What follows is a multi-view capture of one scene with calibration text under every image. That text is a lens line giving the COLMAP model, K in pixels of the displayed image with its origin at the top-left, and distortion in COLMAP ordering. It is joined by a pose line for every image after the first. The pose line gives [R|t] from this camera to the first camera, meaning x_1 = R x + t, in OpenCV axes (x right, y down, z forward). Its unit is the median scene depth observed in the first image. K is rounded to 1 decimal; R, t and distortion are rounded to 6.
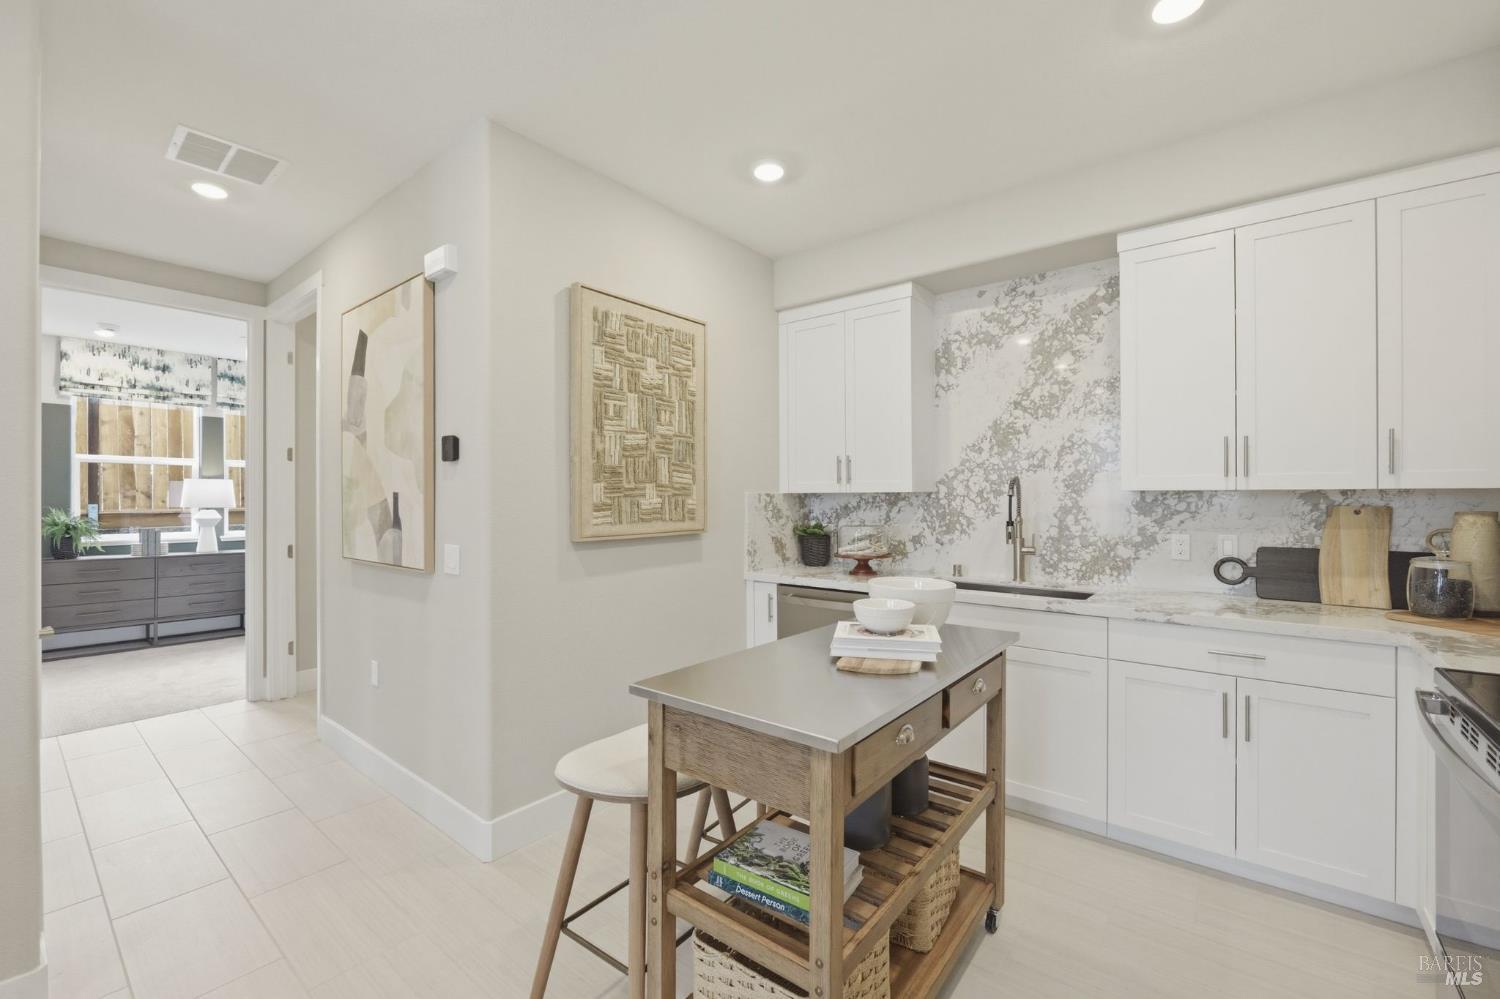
lens RADIAL K [[618.7, 0, 747.1], [0, 618.7, 499.1], [0, 0, 1]] dist [-0.017108, 0.001125]
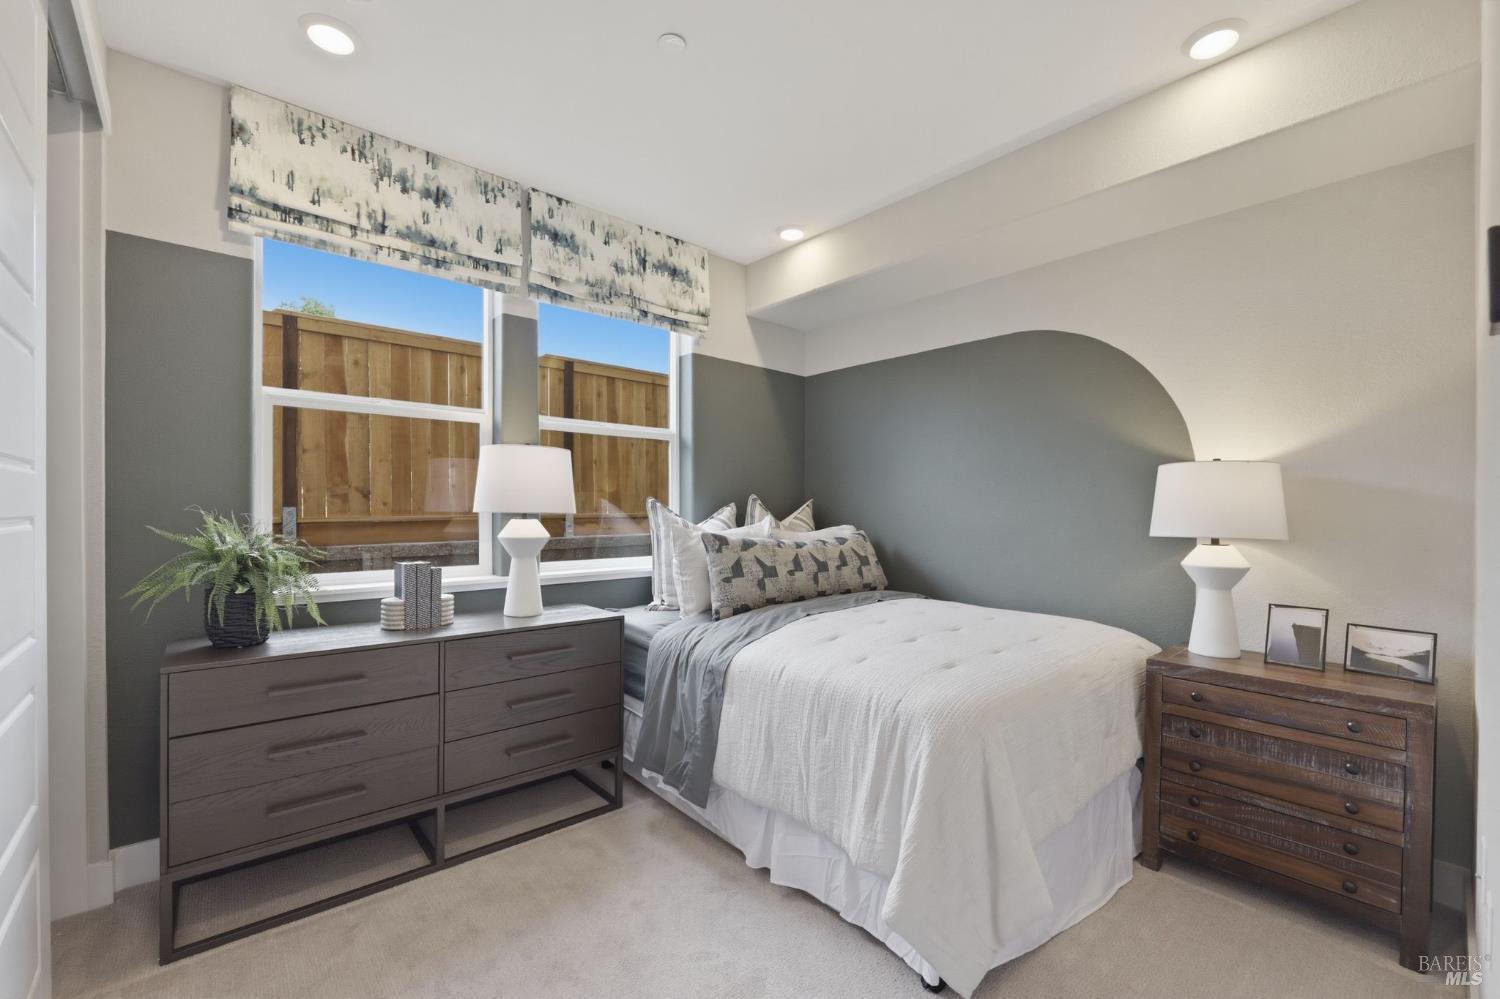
lens RADIAL K [[618.7, 0, 747.8], [0, 618.7, 504.2], [0, 0, 1]] dist [-0.017108, 0.001125]
pose [[0.985372, -0.002146, -0.170403, -0.665286], [0.001887, 0.999997, -0.001683, 0.009784], [0.170406, 0.001336, 0.985373, 0.604843]]
